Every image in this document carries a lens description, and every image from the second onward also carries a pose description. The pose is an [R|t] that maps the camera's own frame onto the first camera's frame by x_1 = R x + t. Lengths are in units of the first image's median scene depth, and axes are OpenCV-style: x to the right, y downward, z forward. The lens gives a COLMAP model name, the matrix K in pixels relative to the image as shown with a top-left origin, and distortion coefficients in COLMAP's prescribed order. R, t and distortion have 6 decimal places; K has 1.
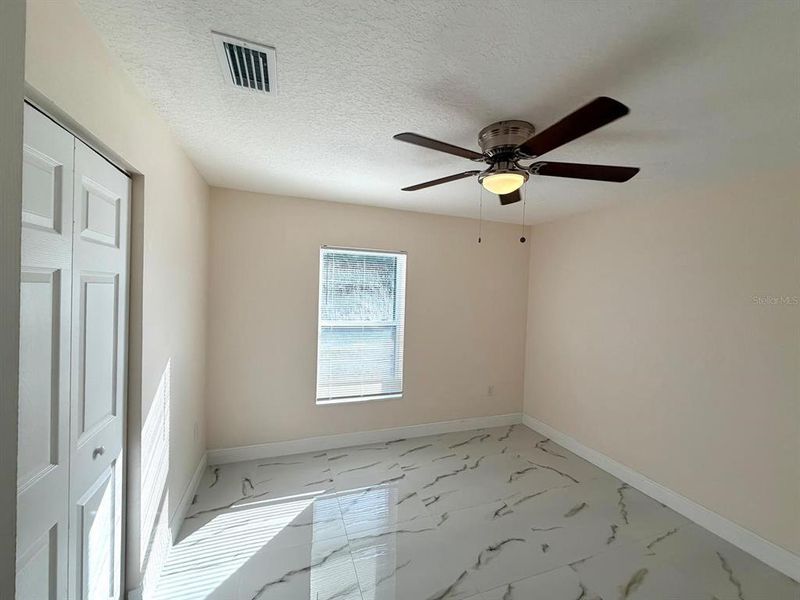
lens RADIAL K [[320.3, 0, 398.6], [0, 320.3, 298.1], [0, 0, 1]] dist [0.000071, 0.000300]
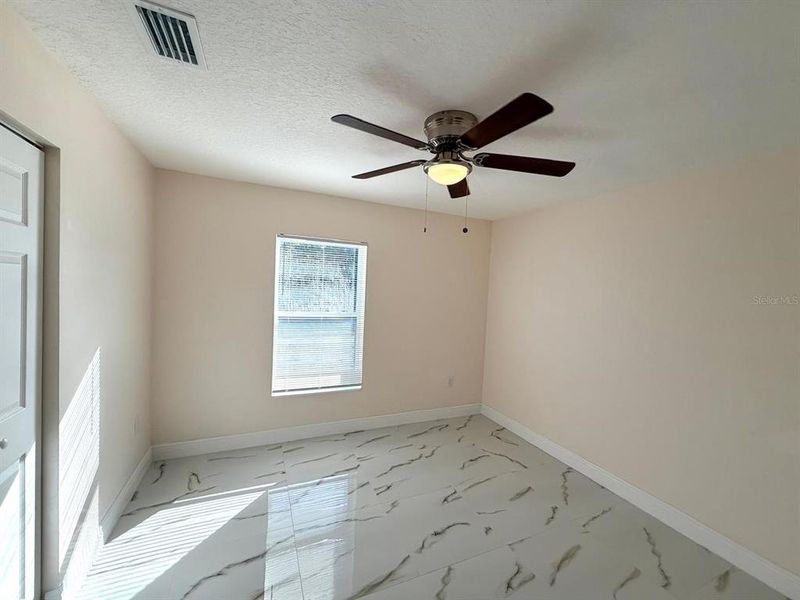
lens RADIAL K [[320.3, 0, 398.6], [0, 320.3, 298.1], [0, 0, 1]] dist [0.000071, 0.000300]
pose [[0.997379, 0.010599, 0.071574, 0.074176], [-0.011758, 0.999806, 0.015802, 0.013629], [-0.071393, -0.016602, 0.997310, 0.000098]]
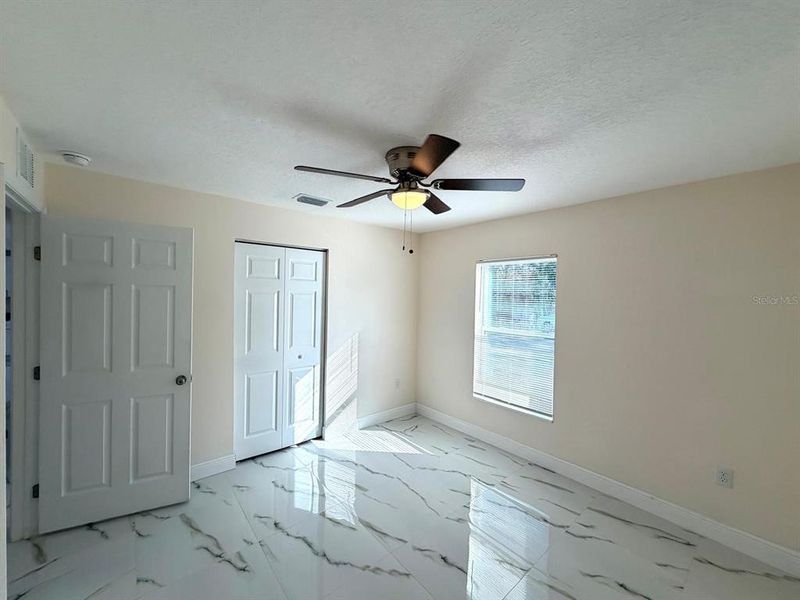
lens RADIAL K [[316.5, 0, 396.5], [0, 316.5, 300.0], [0, 0, 1]] dist [0.000354, -0.000234]
pose [[0.346887, -0.012927, -0.937818, 0.966933], [-0.032755, 0.999128, -0.025887, 0.023518], [0.937335, 0.039698, 0.346161, 0.420477]]
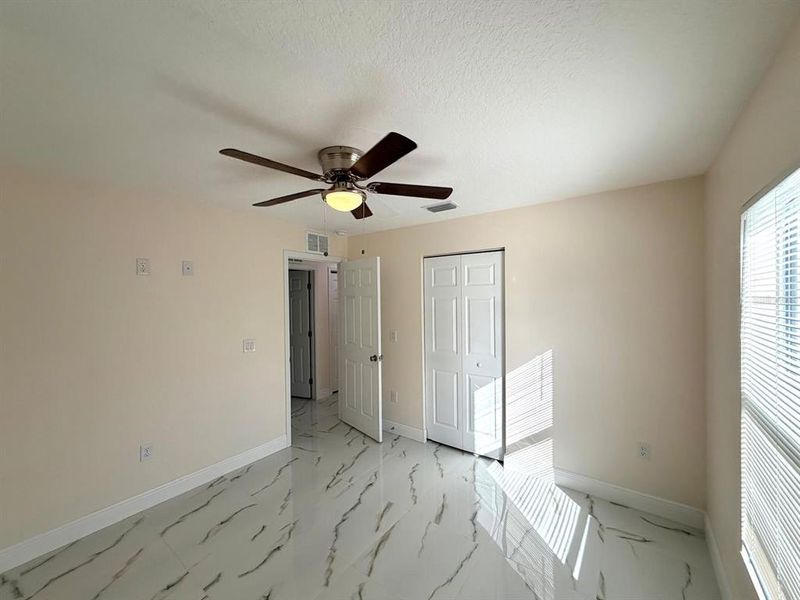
lens RADIAL K [[316.5, 0, 396.5], [0, 316.5, 300.0], [0, 0, 1]] dist [0.000354, -0.000234]
pose [[-0.836698, -0.020249, -0.547290, 0.541841], [-0.031075, 0.999462, 0.010529, -0.025345], [0.546782, 0.025817, -0.836877, 1.436224]]
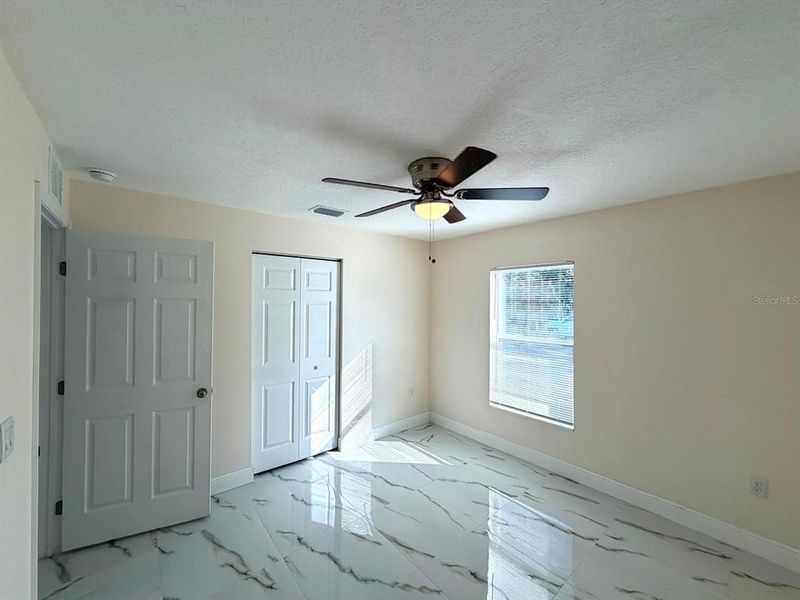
lens RADIAL K [[316.5, 0, 396.5], [0, 316.5, 300.0], [0, 0, 1]] dist [0.000354, -0.000234]
pose [[0.339148, -0.039049, -0.939922, 0.945856], [-0.018869, 0.998655, -0.048298, 0.017073], [0.940544, 0.034115, 0.337955, 0.368709]]
